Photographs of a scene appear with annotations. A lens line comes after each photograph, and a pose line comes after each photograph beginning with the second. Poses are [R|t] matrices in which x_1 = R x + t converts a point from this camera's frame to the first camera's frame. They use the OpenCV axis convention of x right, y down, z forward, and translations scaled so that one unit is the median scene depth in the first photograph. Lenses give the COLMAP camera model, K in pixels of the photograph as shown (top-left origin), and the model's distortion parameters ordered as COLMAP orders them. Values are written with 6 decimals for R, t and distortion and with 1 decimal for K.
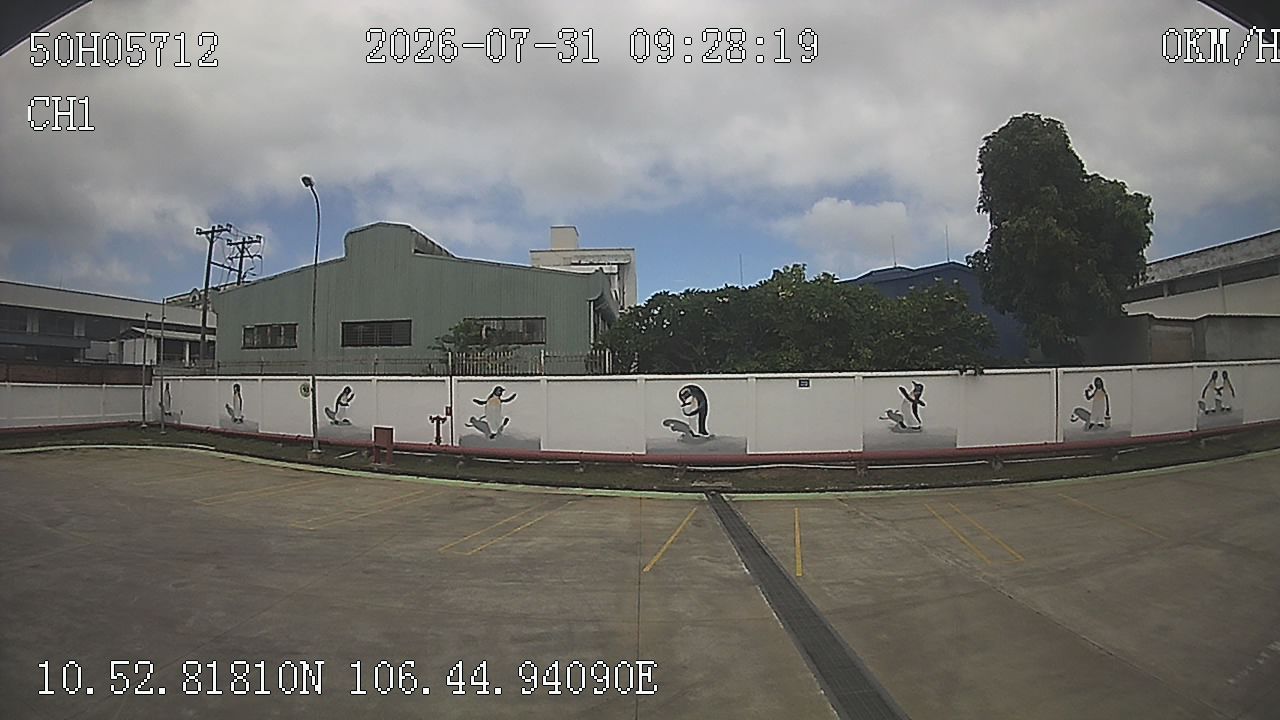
lens RADIAL K [[754.5, 0, 638.4], [0, 754.5, 350.0], [0, 0, 1]] dist [-0.283419, 0.074910]
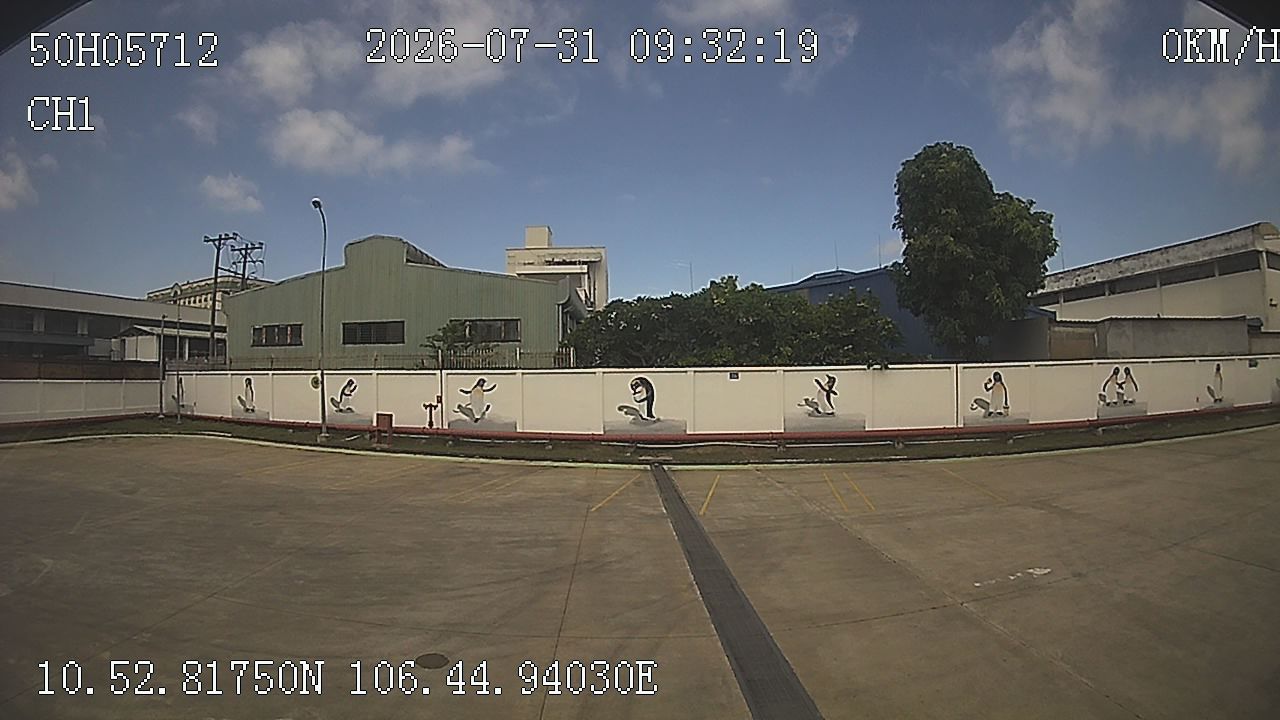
lens RADIAL K [[848.5, 0, 640.0], [0, 848.5, 360.0], [0, 0, 1]] dist [-0.349497, 0.085636]
pose [[0.999861, -0.001516, 0.016619, 0.044792], [0.001056, 0.999617, 0.027670, -0.017858], [-0.016655, -0.027649, 0.999479, -0.349594]]
